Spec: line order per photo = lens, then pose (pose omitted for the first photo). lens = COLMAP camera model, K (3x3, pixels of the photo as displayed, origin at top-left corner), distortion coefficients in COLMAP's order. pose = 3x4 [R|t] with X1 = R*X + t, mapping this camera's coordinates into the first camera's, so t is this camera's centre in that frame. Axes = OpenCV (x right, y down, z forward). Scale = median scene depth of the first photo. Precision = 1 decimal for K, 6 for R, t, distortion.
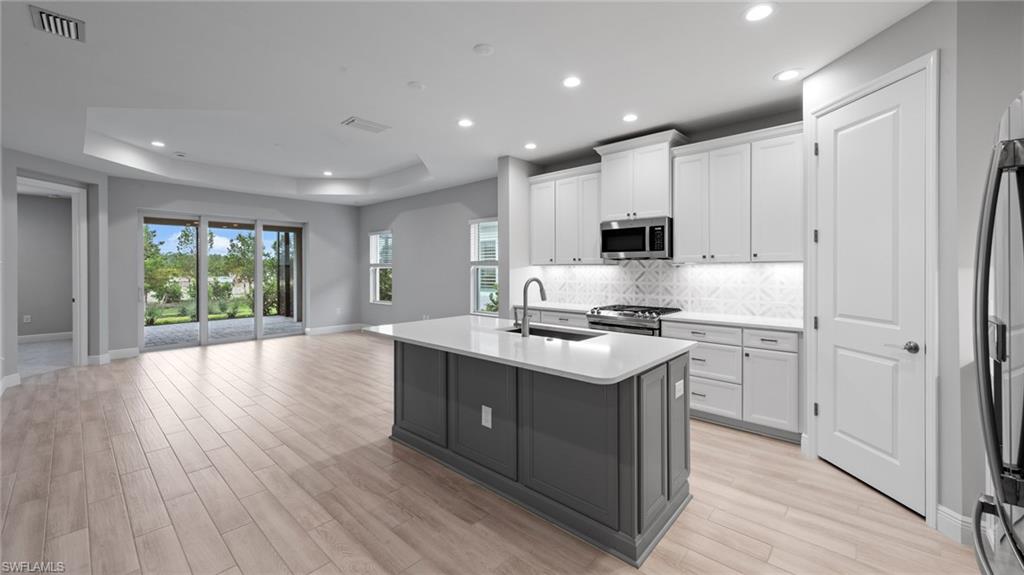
lens RADIAL K [[392.2, 0, 511.3], [0, 392.2, 273.1], [0, 0, 1]] dist [0.004850, -0.000914]
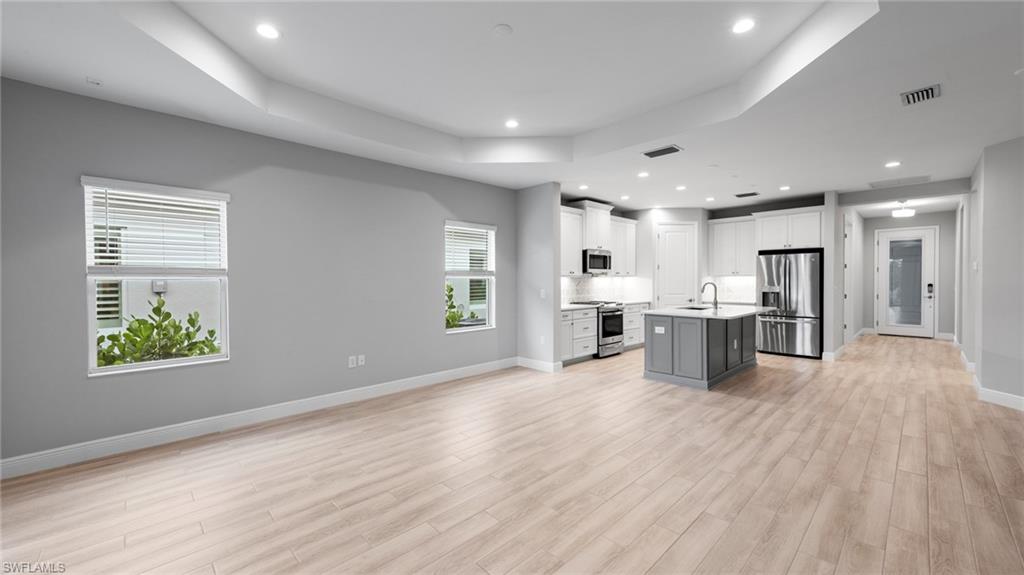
lens RADIAL K [[392.2, 0, 512.1], [0, 392.2, 284.0], [0, 0, 1]] dist [0.004850, -0.000914]
pose [[0.075253, -0.009640, 0.997118, -1.364114], [0.017047, 0.999820, 0.008380, -0.009461], [-0.997019, 0.016368, 0.075404, 1.197837]]
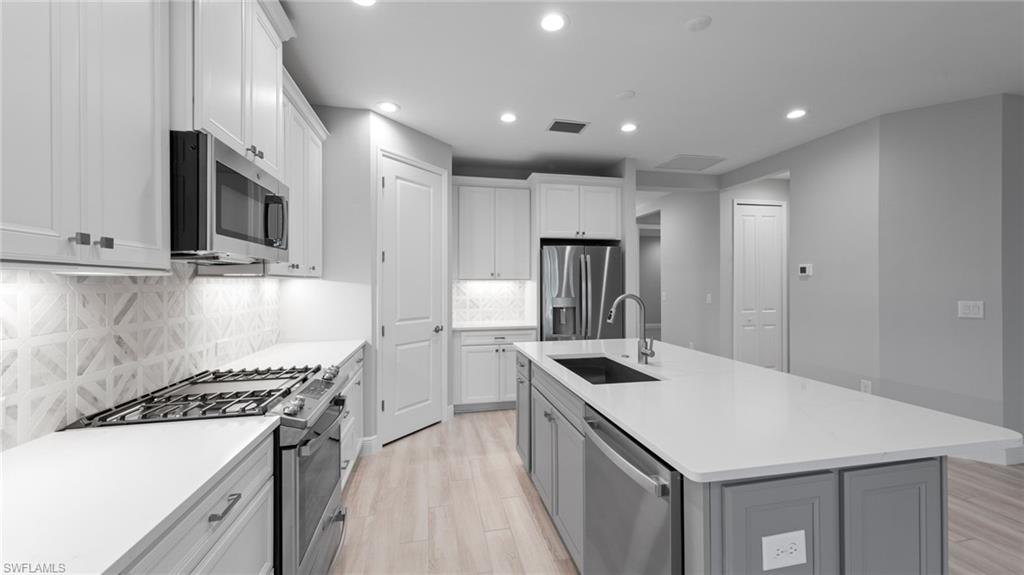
lens RADIAL K [[392.2, 0, 514.0], [0, 392.2, 284.1], [0, 0, 1]] dist [0.004850, -0.000914]
pose [[-0.808836, 0.004277, 0.588018, -0.142850], [0.012090, 0.999883, 0.009358, -0.012378], [-0.587909, 0.014678, -0.808794, 1.120335]]
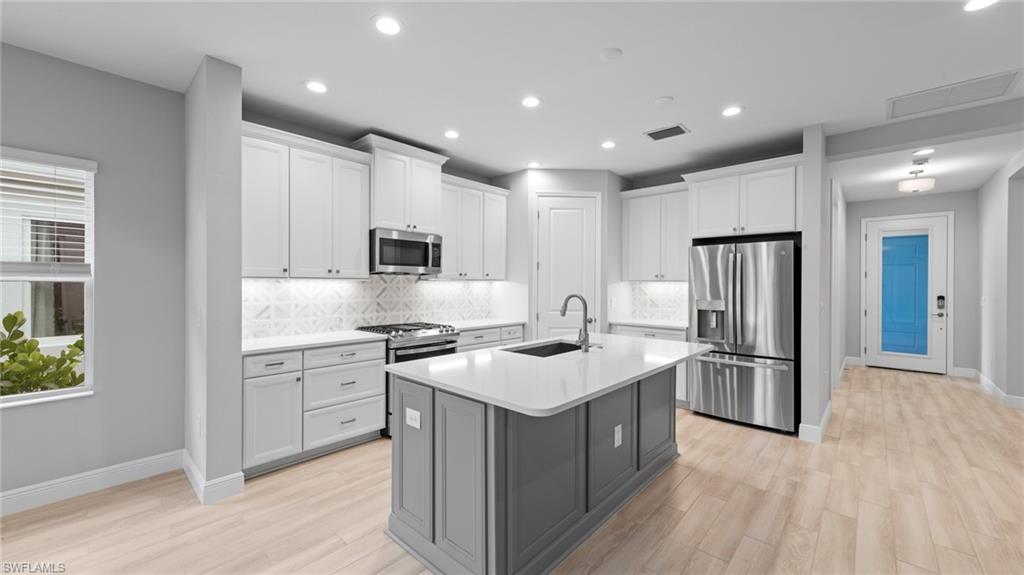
lens RADIAL K [[392.2, 0, 511.1], [0, 392.2, 283.6], [0, 0, 1]] dist [0.004850, -0.000914]
pose [[0.013090, 0.003062, 0.999910, -0.599440], [0.007815, 0.999964, -0.003164, -0.007528], [-0.999884, 0.007856, 0.013065, 0.715840]]
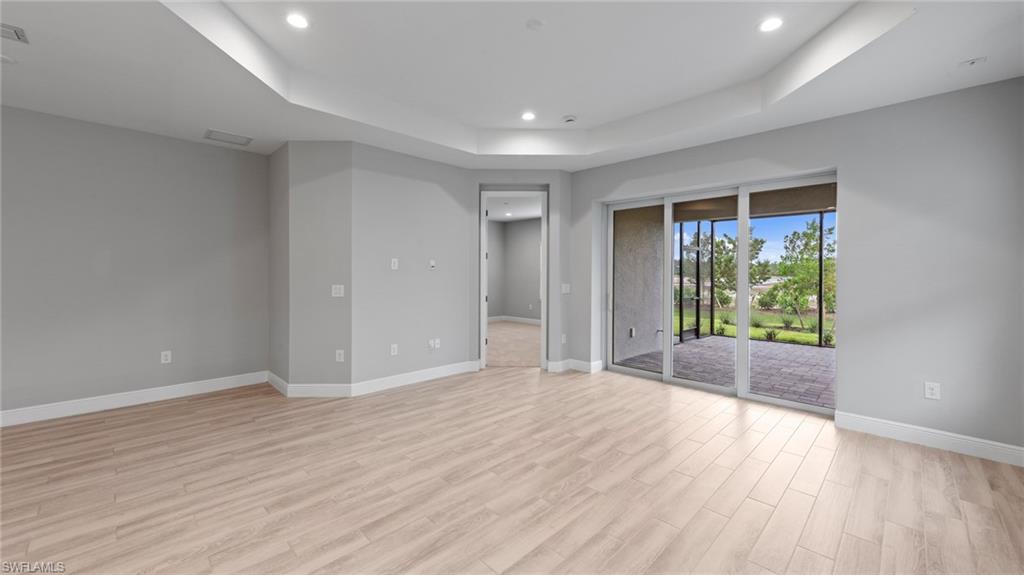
lens RADIAL K [[392.2, 0, 512.5], [0, 392.2, 275.1], [0, 0, 1]] dist [0.004850, -0.000914]
pose [[-0.057370, 0.008939, -0.998313, -0.108476], [-0.016381, 0.999817, 0.009894, -0.012642], [0.998219, 0.016921, -0.057213, 1.259517]]
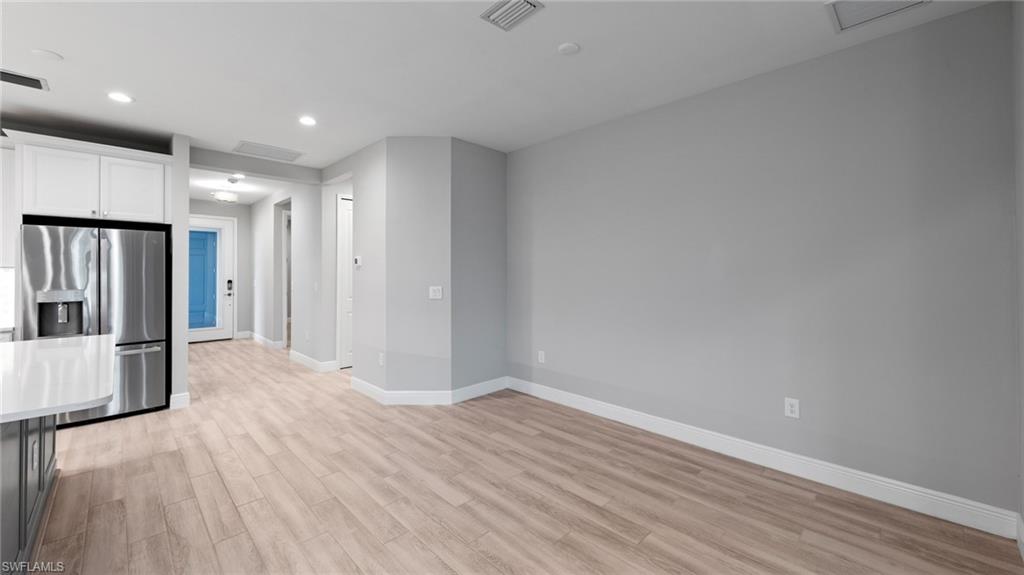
lens RADIAL K [[392.2, 0, 512.9], [0, 392.2, 271.6], [0, 0, 1]] dist [0.004850, -0.000914]
pose [[-0.998485, 0.004113, 0.054865, -0.624576], [0.004647, 0.999943, 0.009608, -0.009181], [-0.054822, 0.009848, -0.998448, 1.000931]]
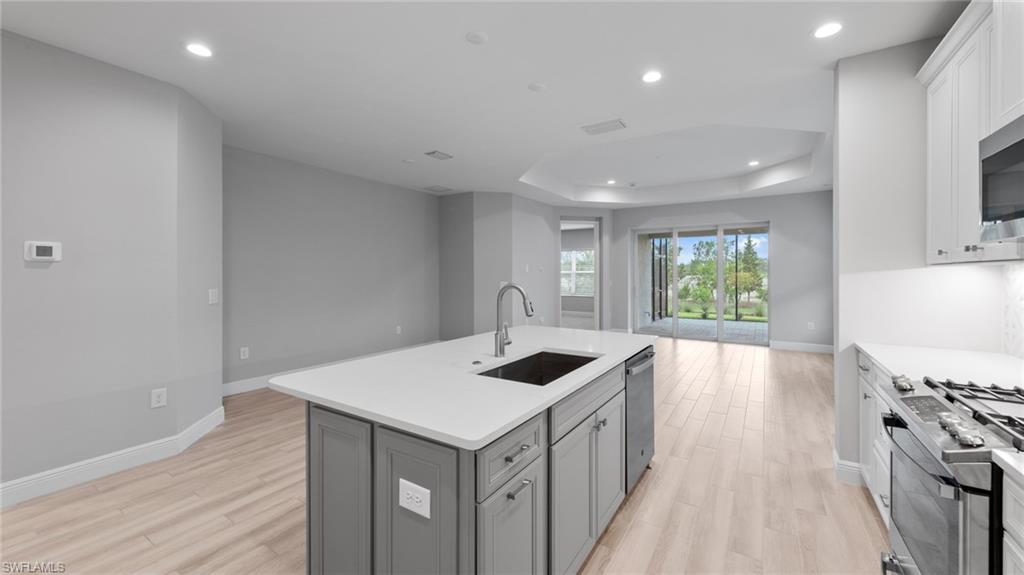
lens RADIAL K [[392.2, 0, 511.5], [0, 392.2, 276.1], [0, 0, 1]] dist [0.004850, -0.000914]
pose [[0.157954, 0.009463, -0.987401, 0.506170], [-0.012650, 0.999891, 0.007559, -0.006005], [0.987365, 0.011297, 0.158057, 0.543663]]
